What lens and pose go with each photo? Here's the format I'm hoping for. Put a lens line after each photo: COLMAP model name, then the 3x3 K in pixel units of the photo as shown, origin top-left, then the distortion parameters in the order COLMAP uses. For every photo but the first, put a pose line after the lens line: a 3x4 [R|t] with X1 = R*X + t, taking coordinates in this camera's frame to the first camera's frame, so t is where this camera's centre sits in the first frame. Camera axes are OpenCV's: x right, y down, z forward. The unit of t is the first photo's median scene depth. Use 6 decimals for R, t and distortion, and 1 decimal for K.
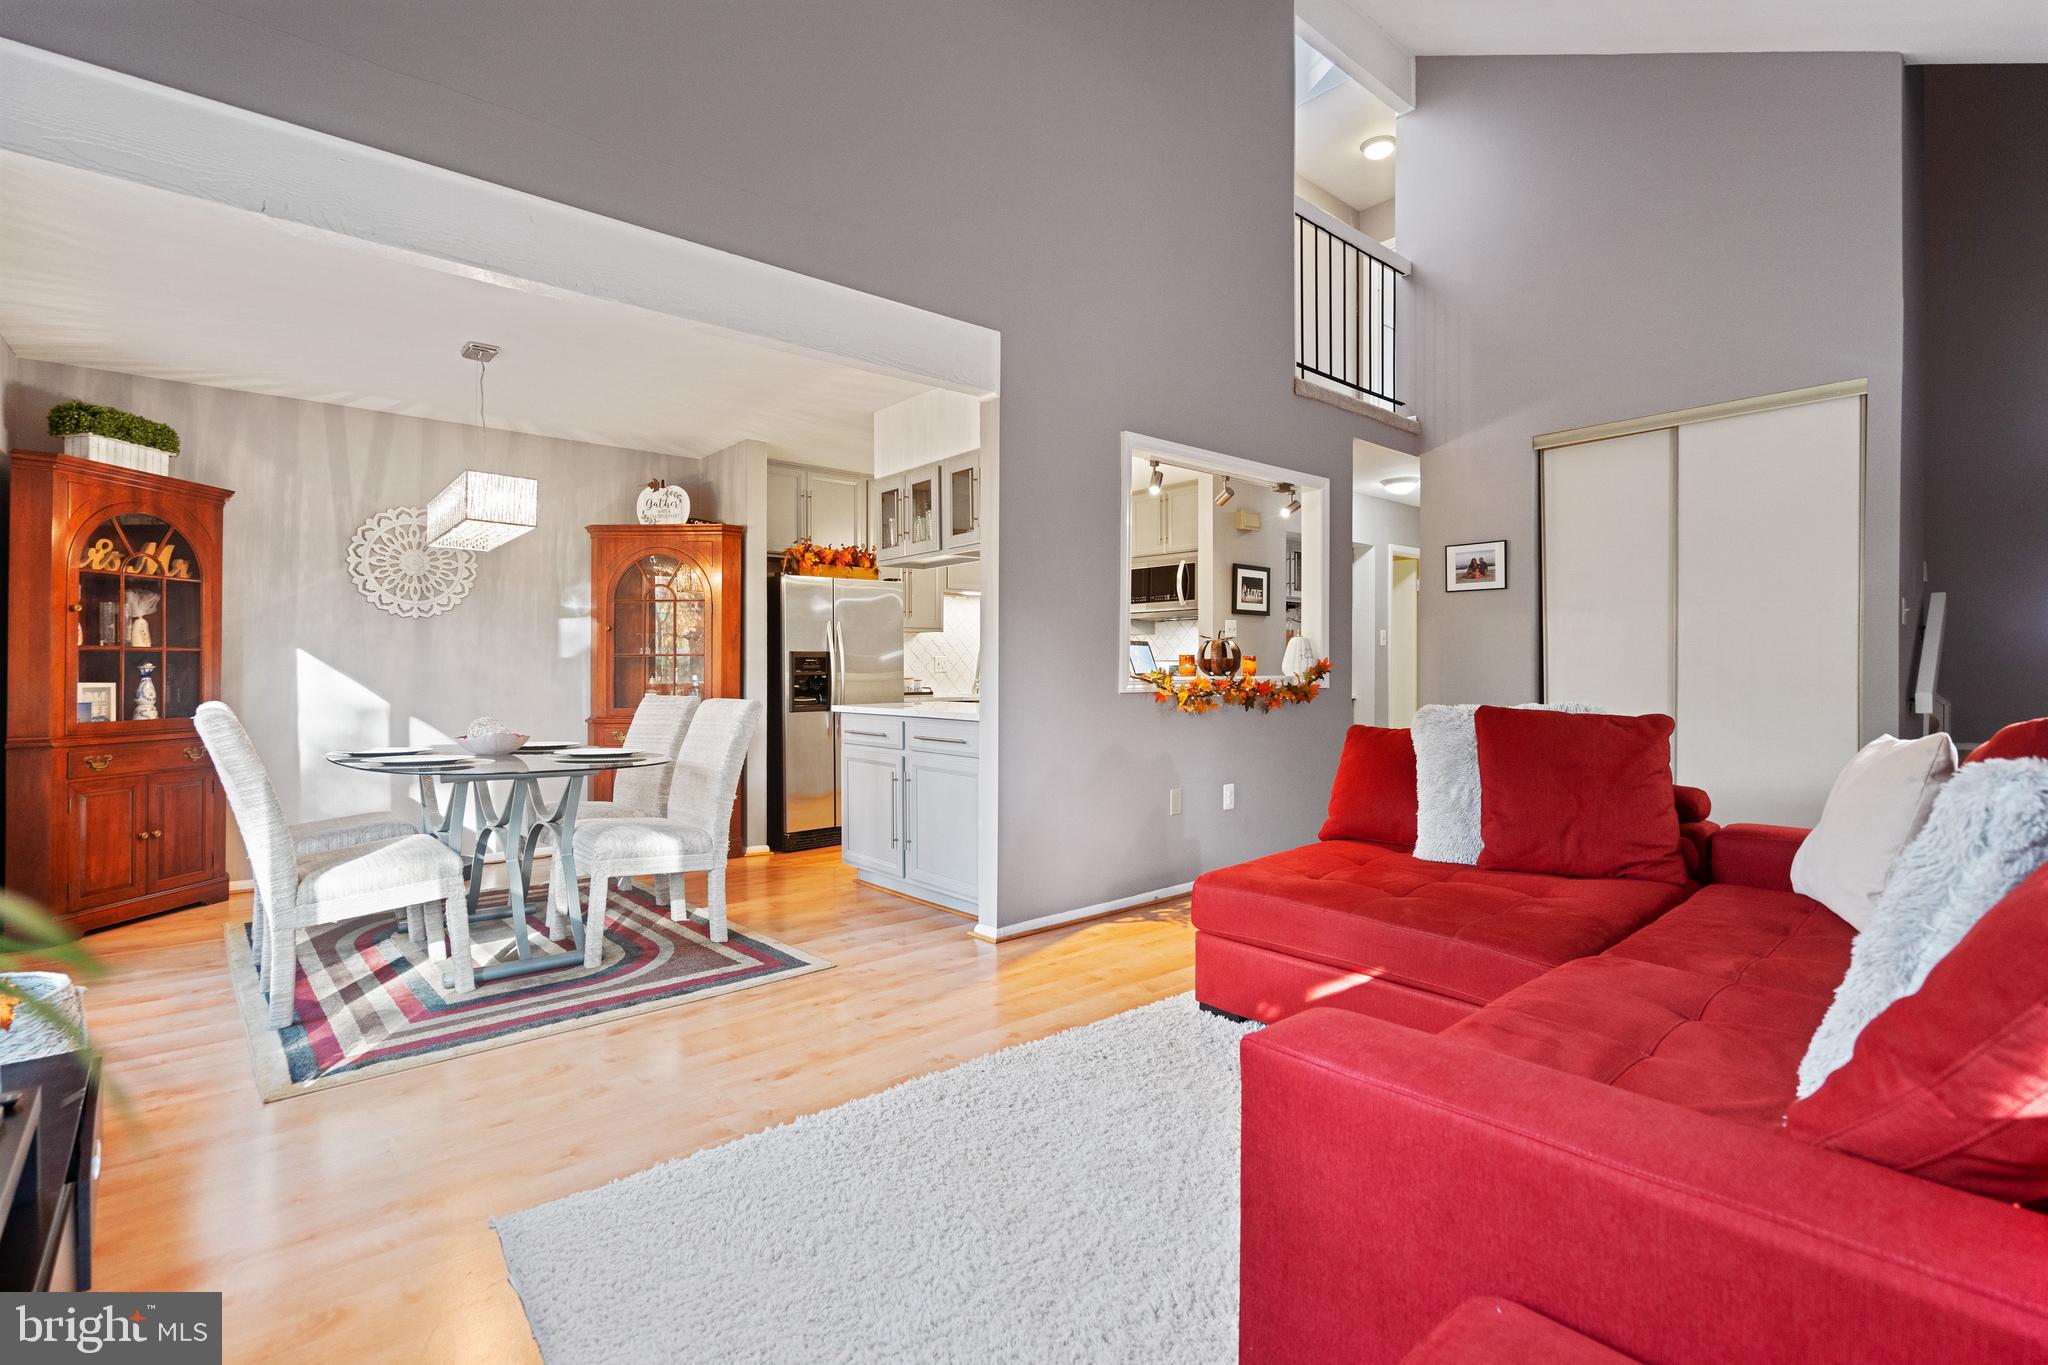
lens RADIAL K [[932.7, 0, 1019.5], [0, 932.7, 674.9], [0, 0, 1]] dist [-0.004677, 0.000446]
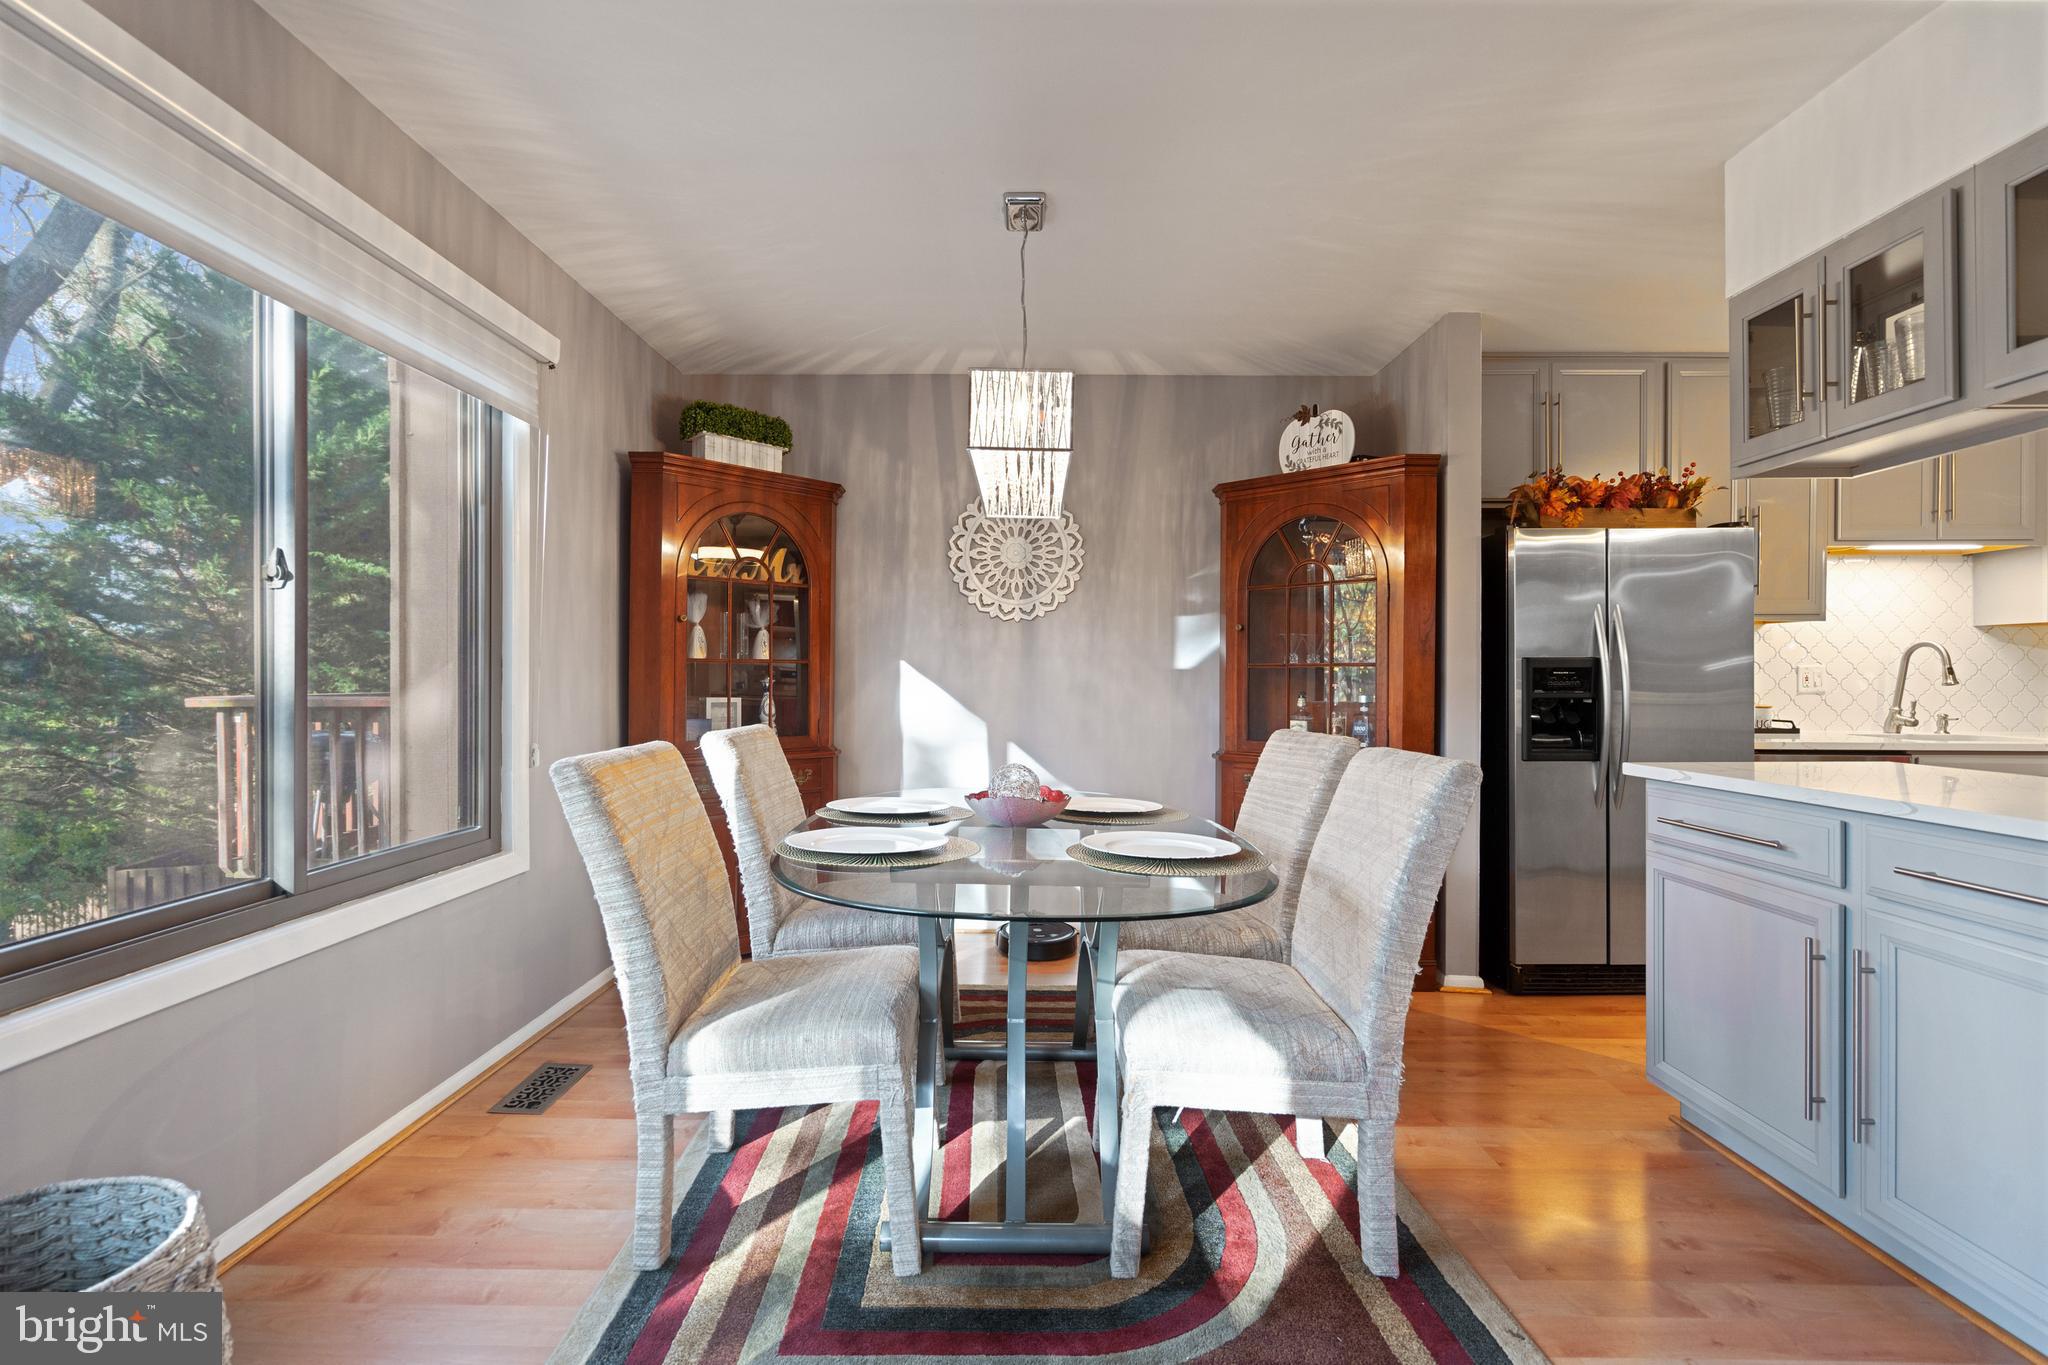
lens RADIAL K [[932.7, 0, 1015.9], [0, 932.7, 676.9], [0, 0, 1]] dist [-0.004677, 0.000446]
pose [[0.752946, 0.002375, -0.658078, -0.119987], [-0.008058, 0.999952, -0.005611, -0.008231], [0.658033, 0.009528, 0.752929, 0.412108]]
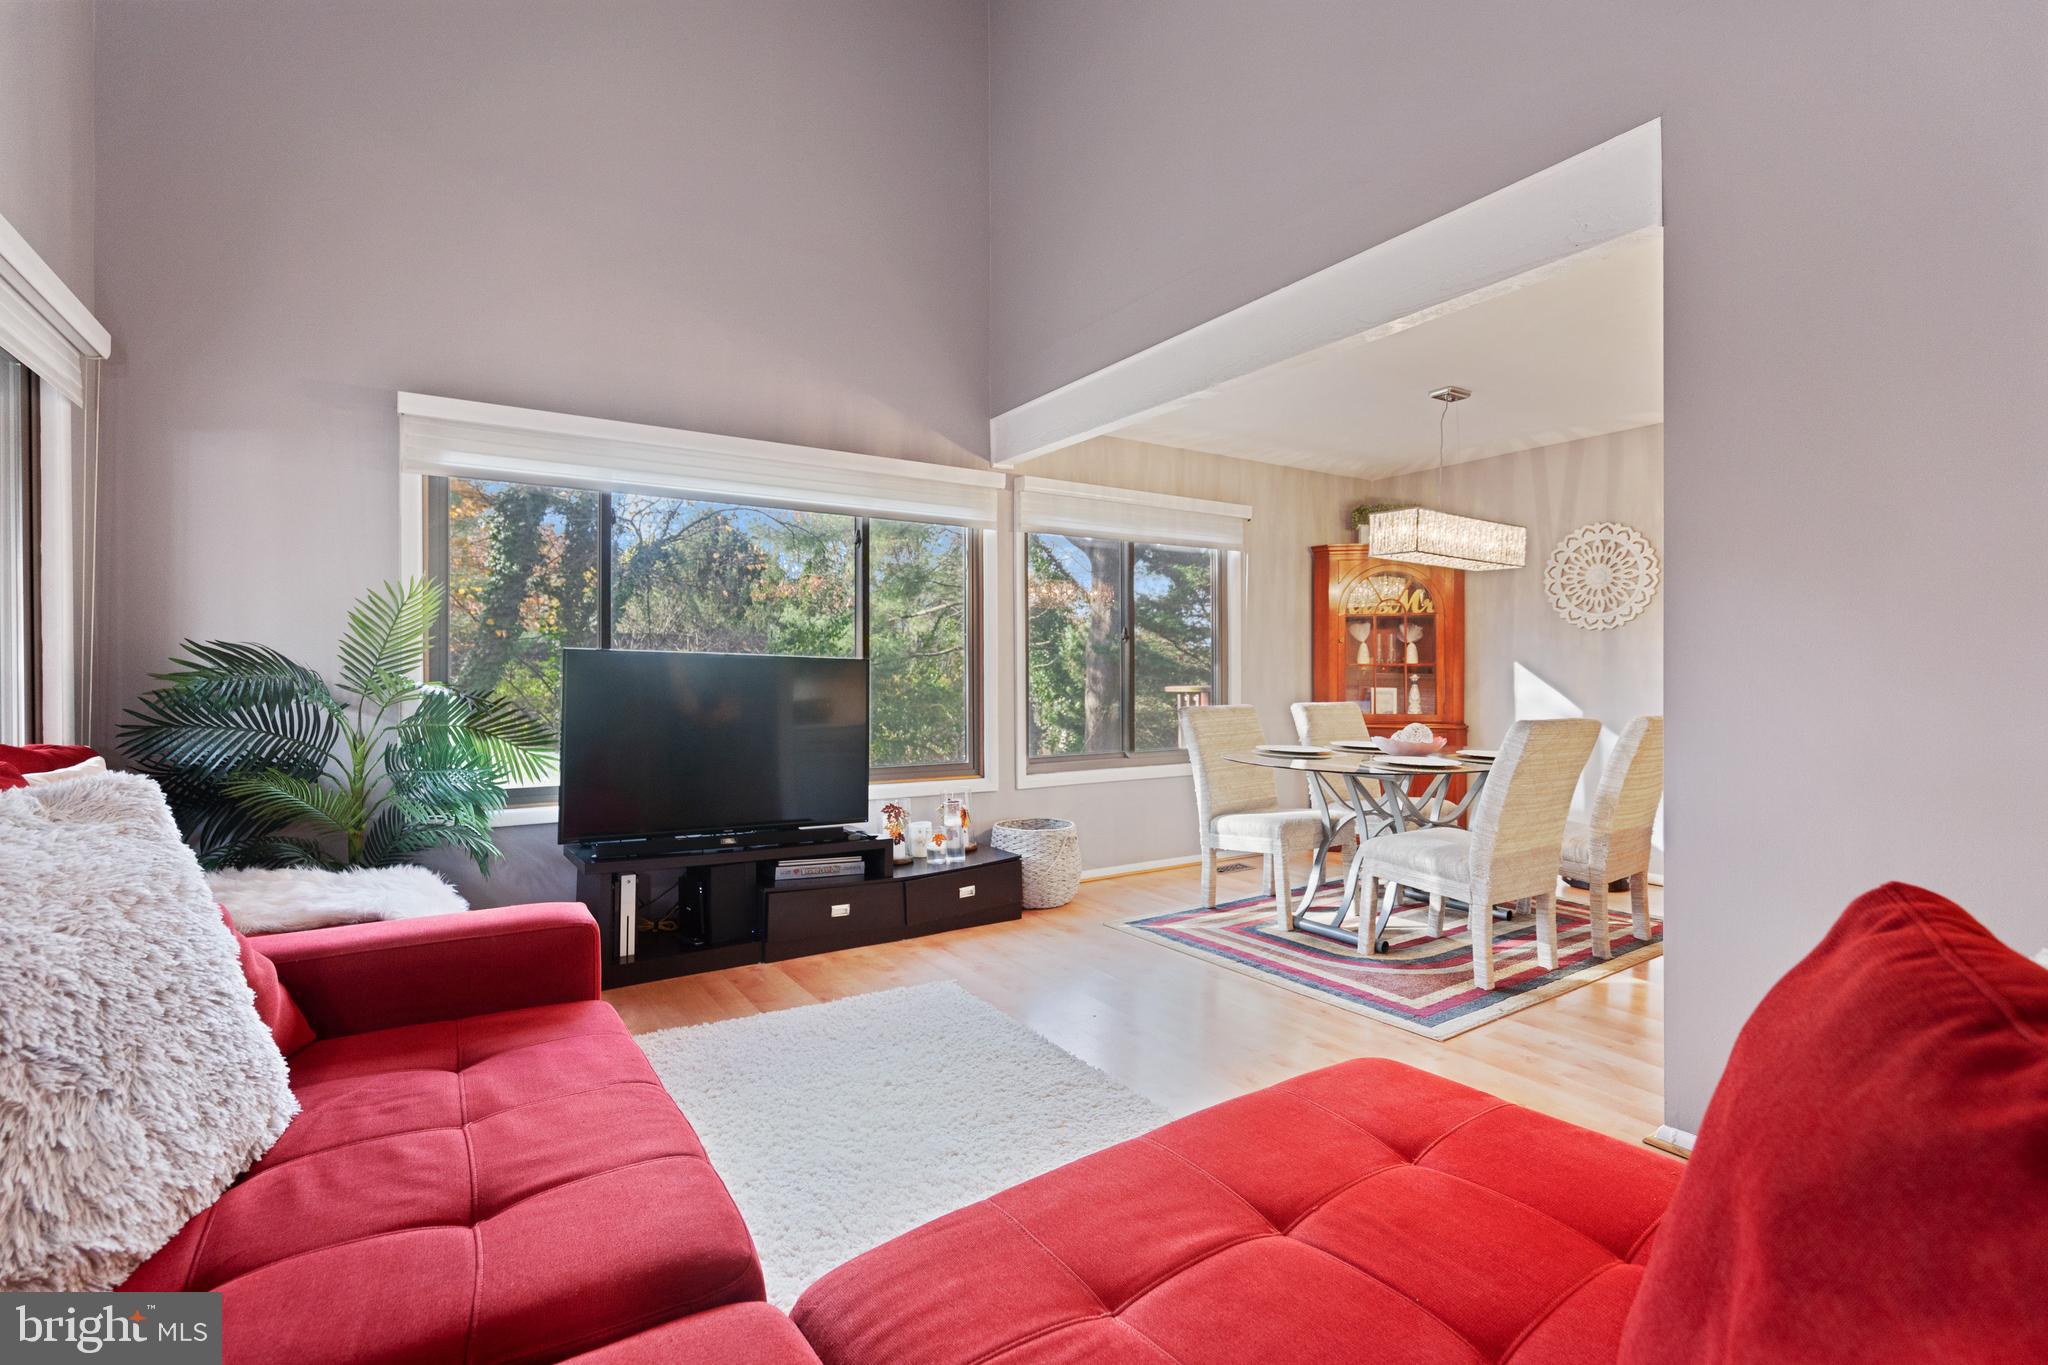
lens RADIAL K [[932.7, 0, 1029.0], [0, 932.7, 682.2], [0, 0, 1]] dist [-0.004677, 0.000446]
pose [[-0.123499, 0.009151, -0.992303, 0.486073], [-0.006067, 0.999932, 0.009977, -0.010454], [0.992326, 0.007252, -0.123435, 0.534529]]
